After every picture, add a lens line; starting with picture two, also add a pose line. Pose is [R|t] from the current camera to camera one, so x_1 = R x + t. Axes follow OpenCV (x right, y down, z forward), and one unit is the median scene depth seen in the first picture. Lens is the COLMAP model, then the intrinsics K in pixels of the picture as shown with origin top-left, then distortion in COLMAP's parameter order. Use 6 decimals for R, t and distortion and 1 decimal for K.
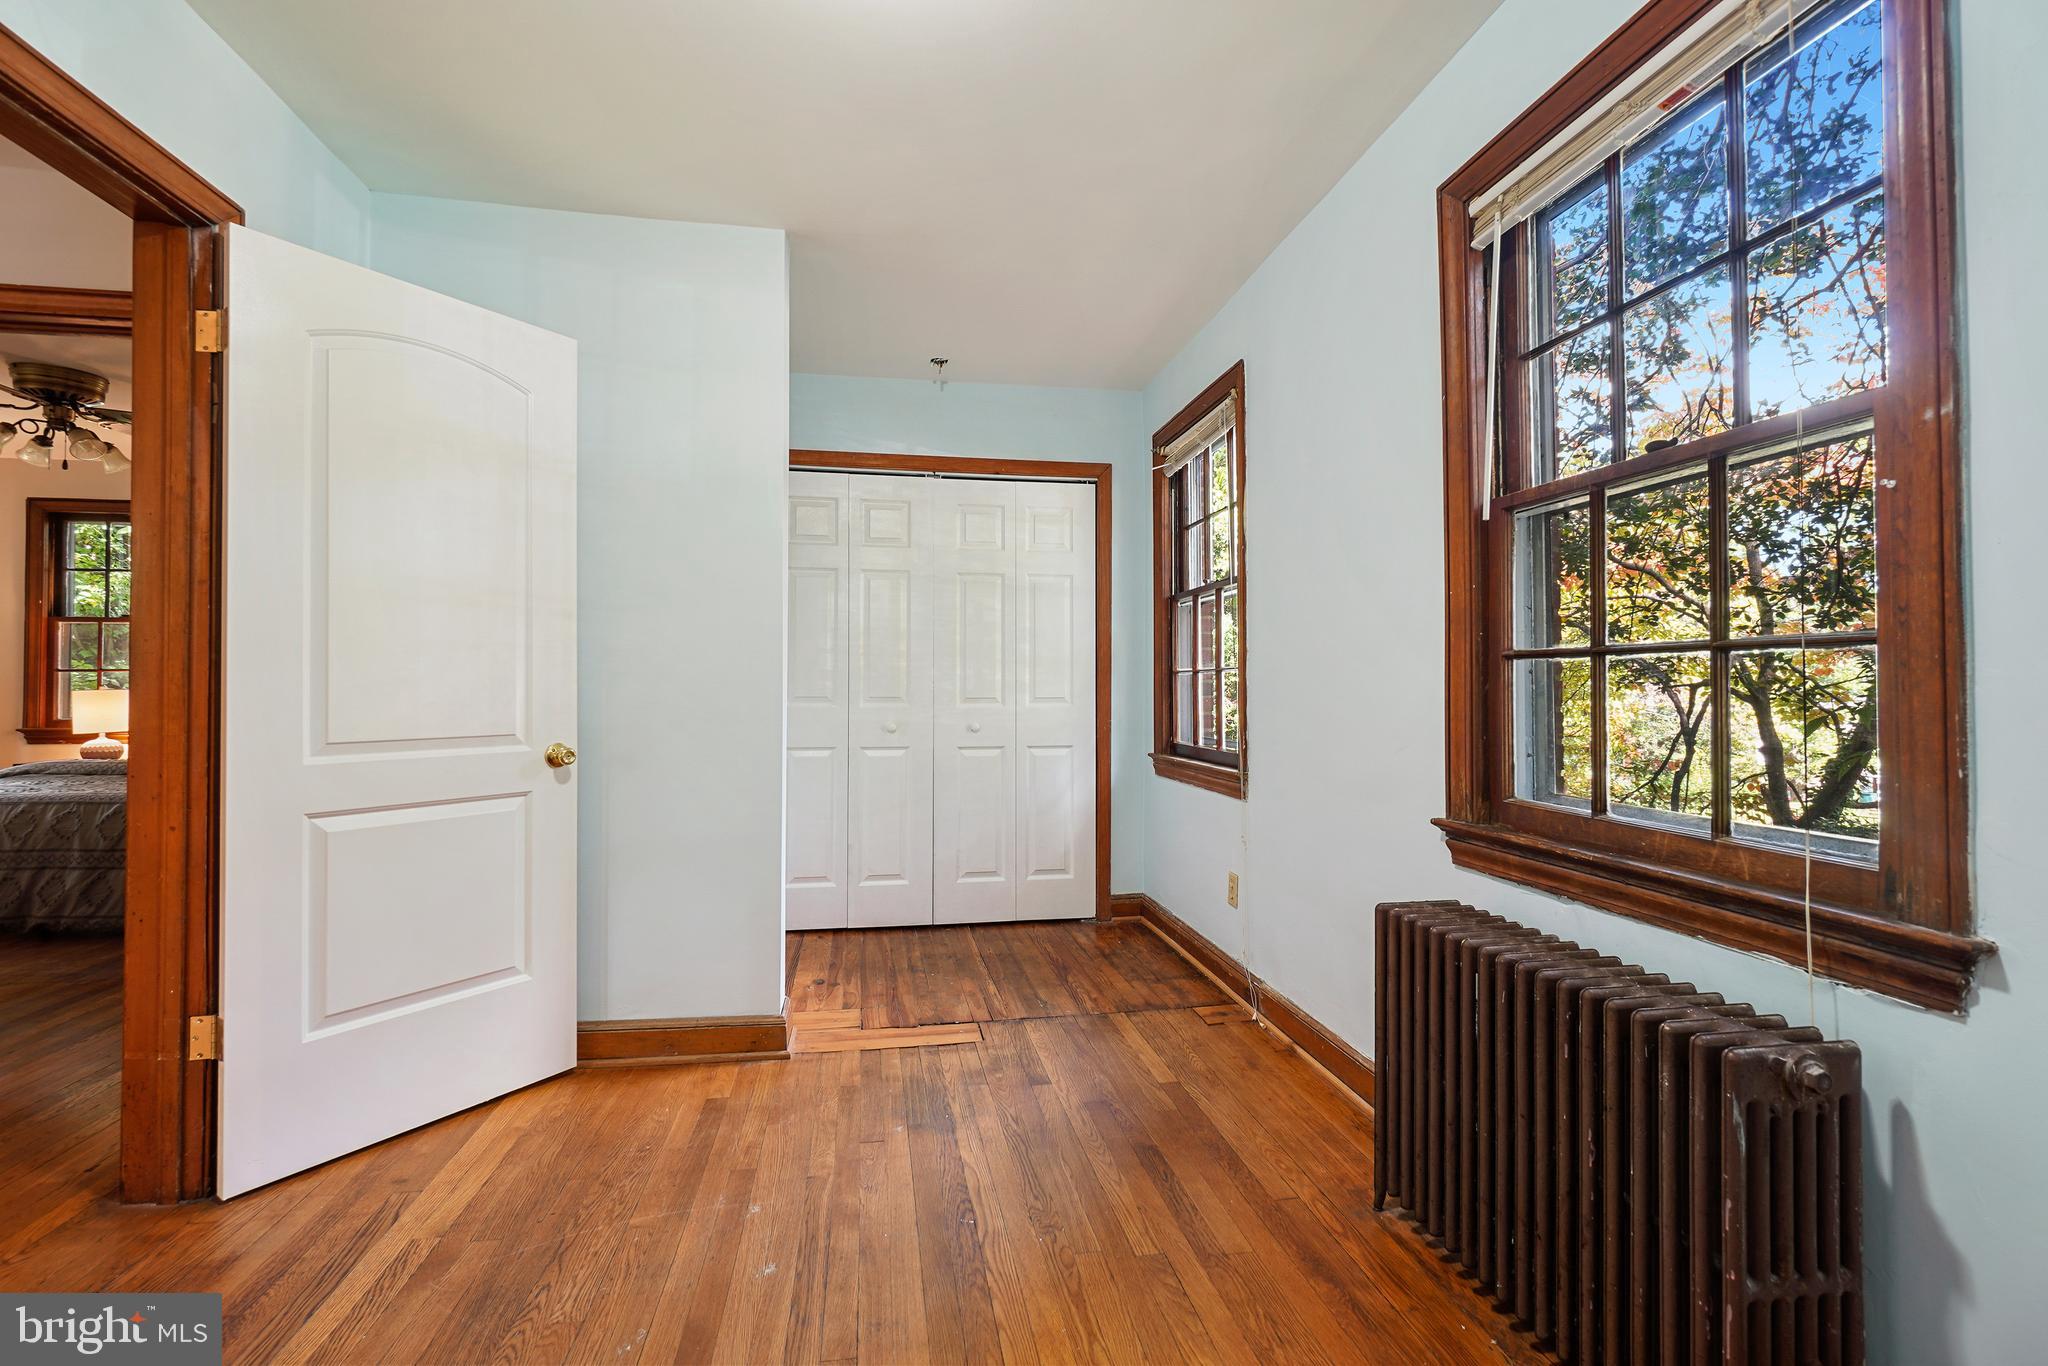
lens RADIAL K [[898.6, 0, 1017.3], [0, 898.6, 681.1], [0, 0, 1]] dist [-0.008855, 0.003523]
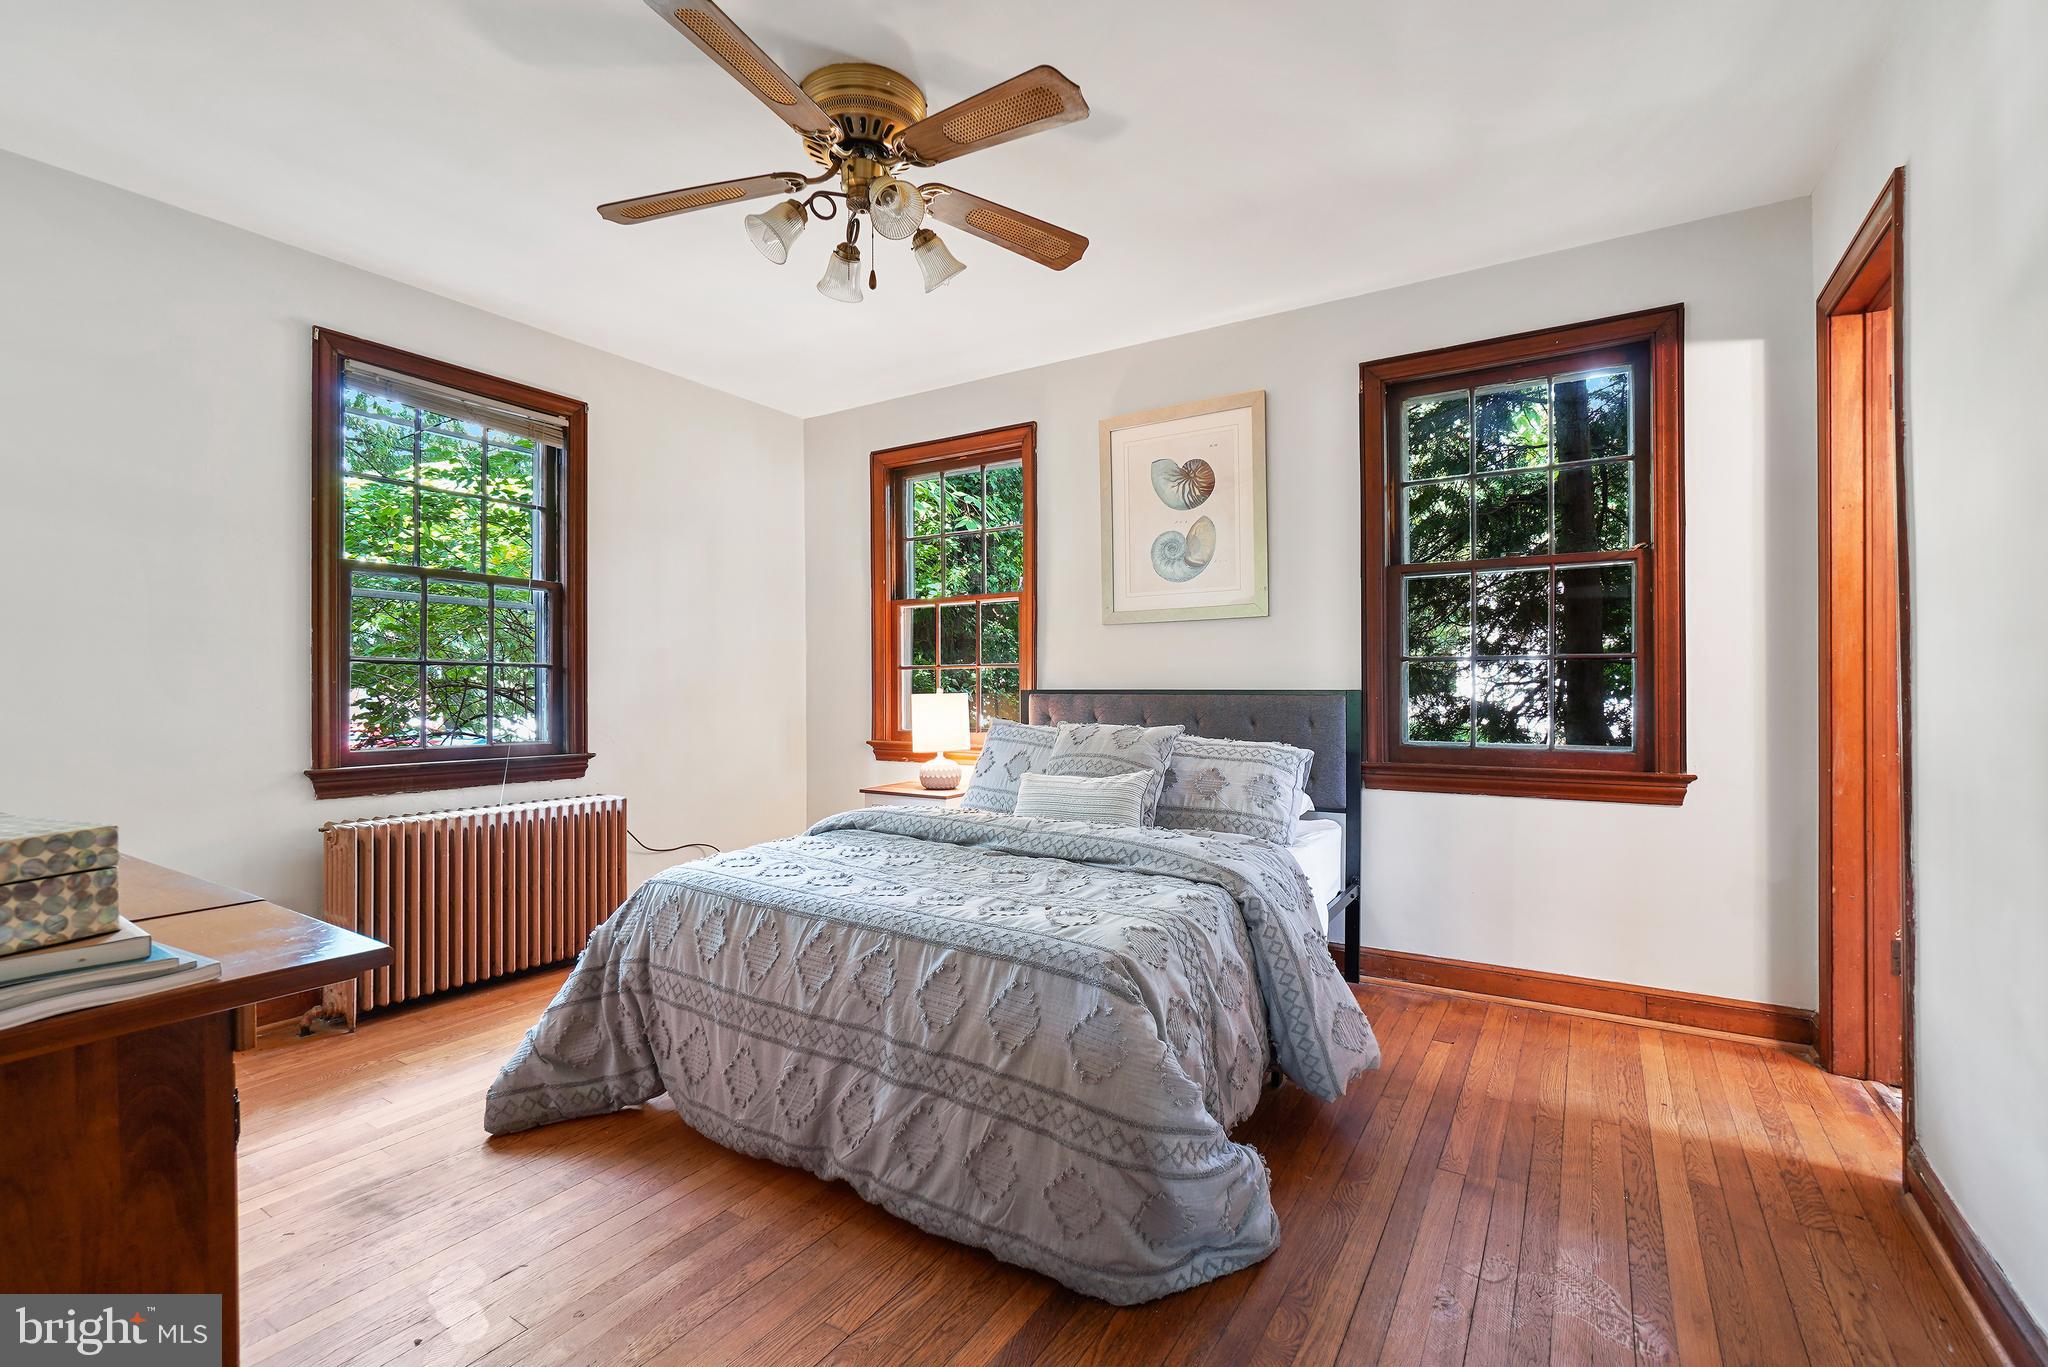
lens RADIAL K [[898.6, 0, 1019.8], [0, 898.6, 686.3], [0, 0, 1]] dist [-0.008855, 0.003523]
pose [[0.749255, -0.005569, -0.662258, -0.681021], [0.014070, 0.999873, 0.007511, -0.000485], [0.662132, -0.014945, 0.749238, 0.688419]]
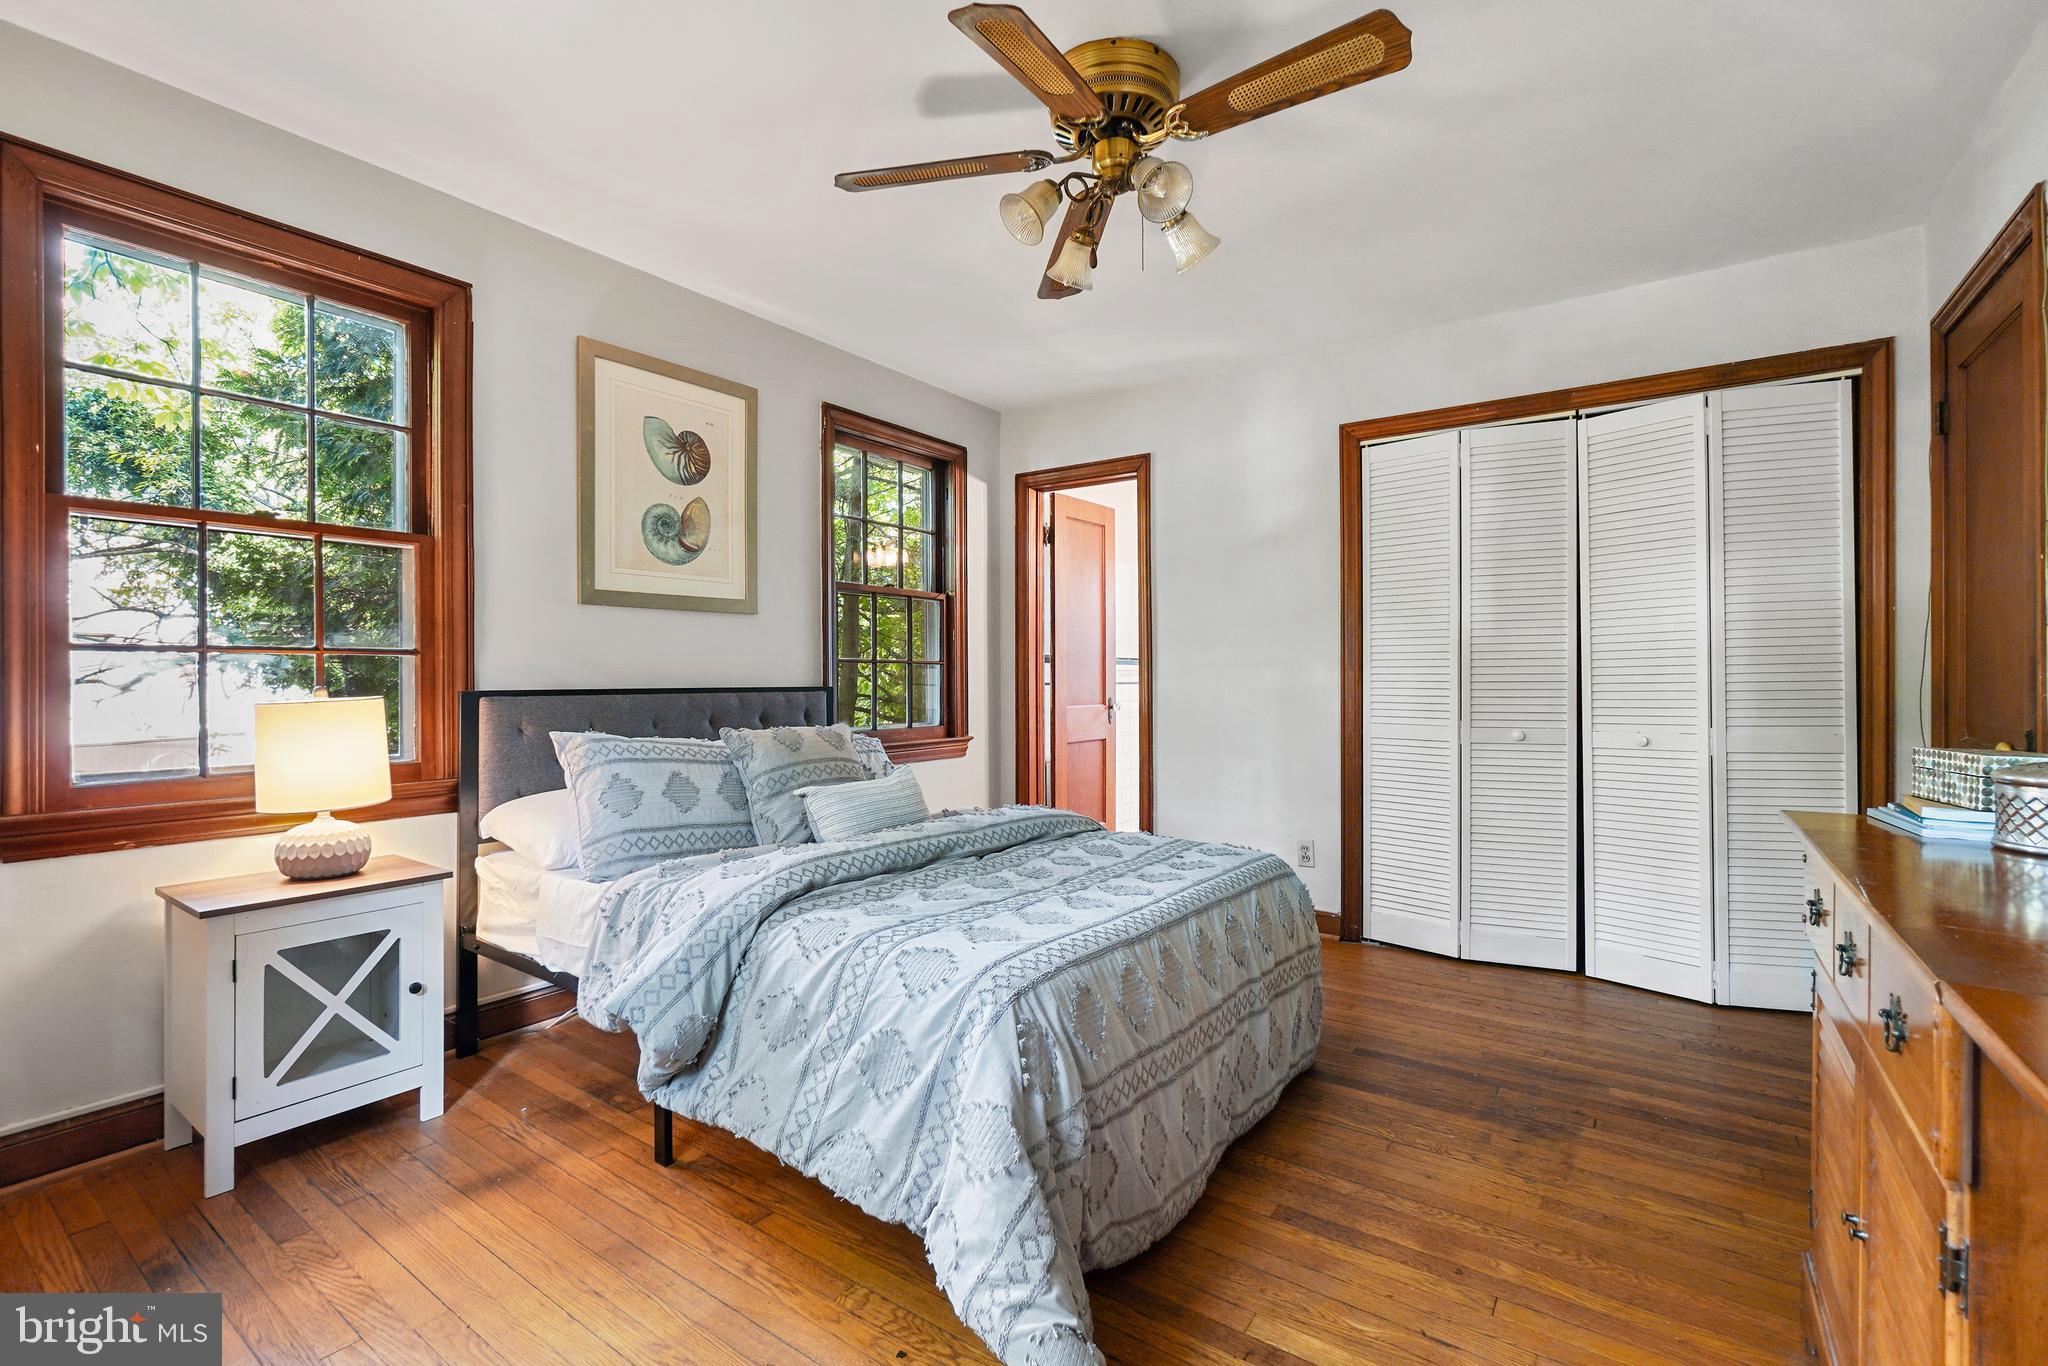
lens RADIAL K [[898.6, 0, 1015.4], [0, 898.6, 675.4], [0, 0, 1]] dist [-0.008855, 0.003523]
pose [[0.709974, -0.003057, 0.704221, -1.503443], [-0.005642, 0.999934, 0.010029, -0.008745], [-0.704205, -0.011093, 0.709910, 0.700193]]
